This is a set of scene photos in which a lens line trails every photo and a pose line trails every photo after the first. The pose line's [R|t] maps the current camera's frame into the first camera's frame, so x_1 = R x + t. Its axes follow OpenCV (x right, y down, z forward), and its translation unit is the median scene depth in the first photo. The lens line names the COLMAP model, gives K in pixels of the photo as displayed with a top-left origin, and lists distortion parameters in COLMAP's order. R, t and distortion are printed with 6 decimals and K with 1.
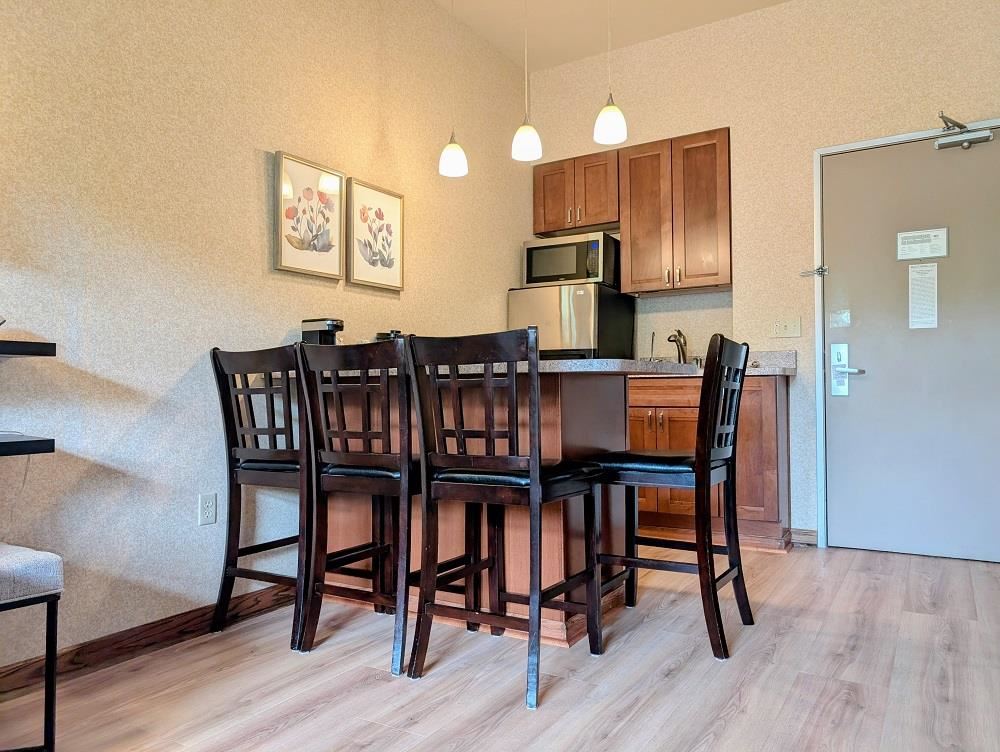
lens RADIAL K [[724.0, 0, 476.7], [0, 724.0, 374.7], [0, 0, 1]] dist [0.003478, -0.004327]
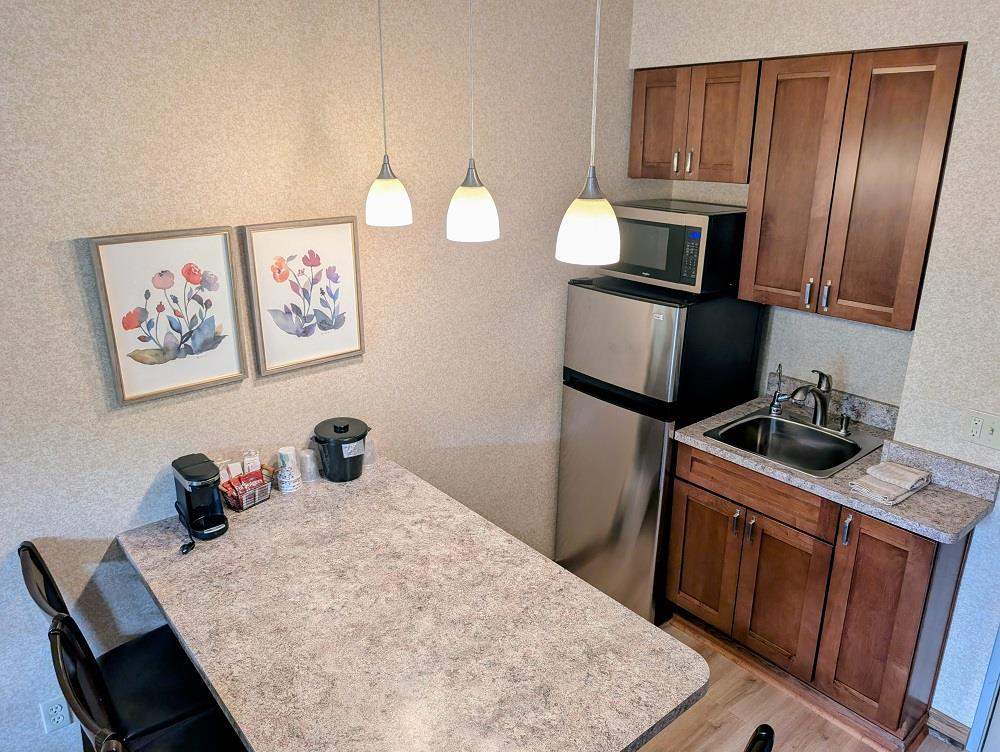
lens RADIAL K [[724.0, 0, 476.7], [0, 724.0, 374.7], [0, 0, 1]] dist [0.003478, -0.004327]
pose [[0.950931, 0.096170, -0.294077, 0.225422], [0.009453, 0.940993, 0.338295, -0.352195], [0.309258, -0.324475, 0.893910, 0.412973]]
